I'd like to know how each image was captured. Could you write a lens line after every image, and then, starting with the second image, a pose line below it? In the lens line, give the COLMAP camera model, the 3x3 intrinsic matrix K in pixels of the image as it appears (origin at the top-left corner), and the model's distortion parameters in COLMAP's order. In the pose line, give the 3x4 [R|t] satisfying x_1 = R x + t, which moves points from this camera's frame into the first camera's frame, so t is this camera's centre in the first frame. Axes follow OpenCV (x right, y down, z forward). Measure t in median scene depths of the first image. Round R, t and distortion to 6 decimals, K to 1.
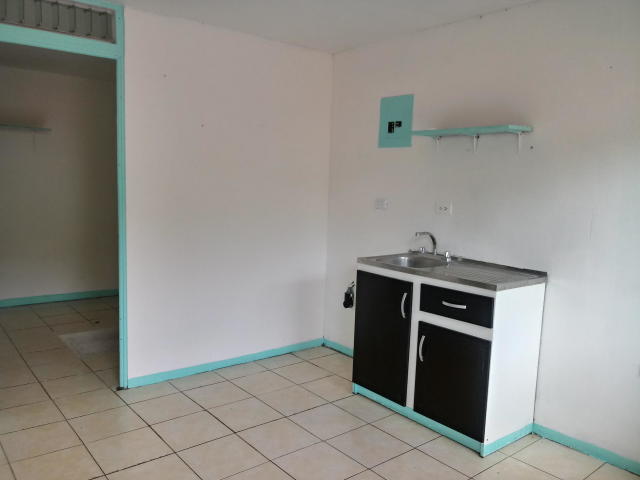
lens RADIAL K [[524.2, 0, 320.0], [0, 524.2, 240.0], [0, 0, 1]] dist [-0.000730, 0.003768]
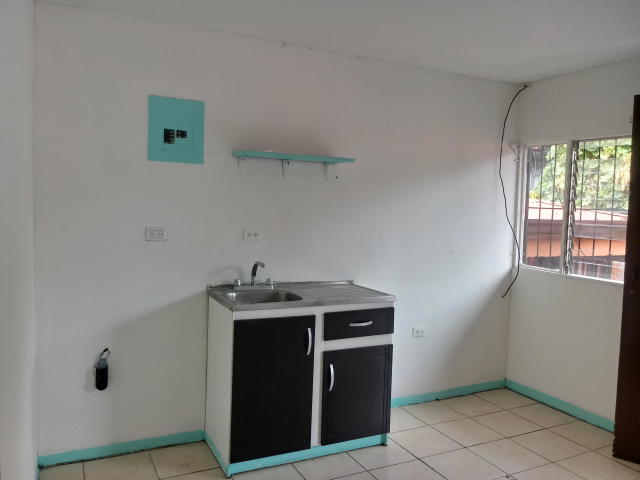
lens RADIAL K [[524.2, 0, 320.0], [0, 524.2, 240.0], [0, 0, 1]] dist [-0.000730, 0.003768]
pose [[0.224643, -0.086099, 0.970630, -0.708885], [0.087300, 0.993862, 0.067955, -0.113724], [-0.970523, 0.069470, 0.230781, 0.736639]]
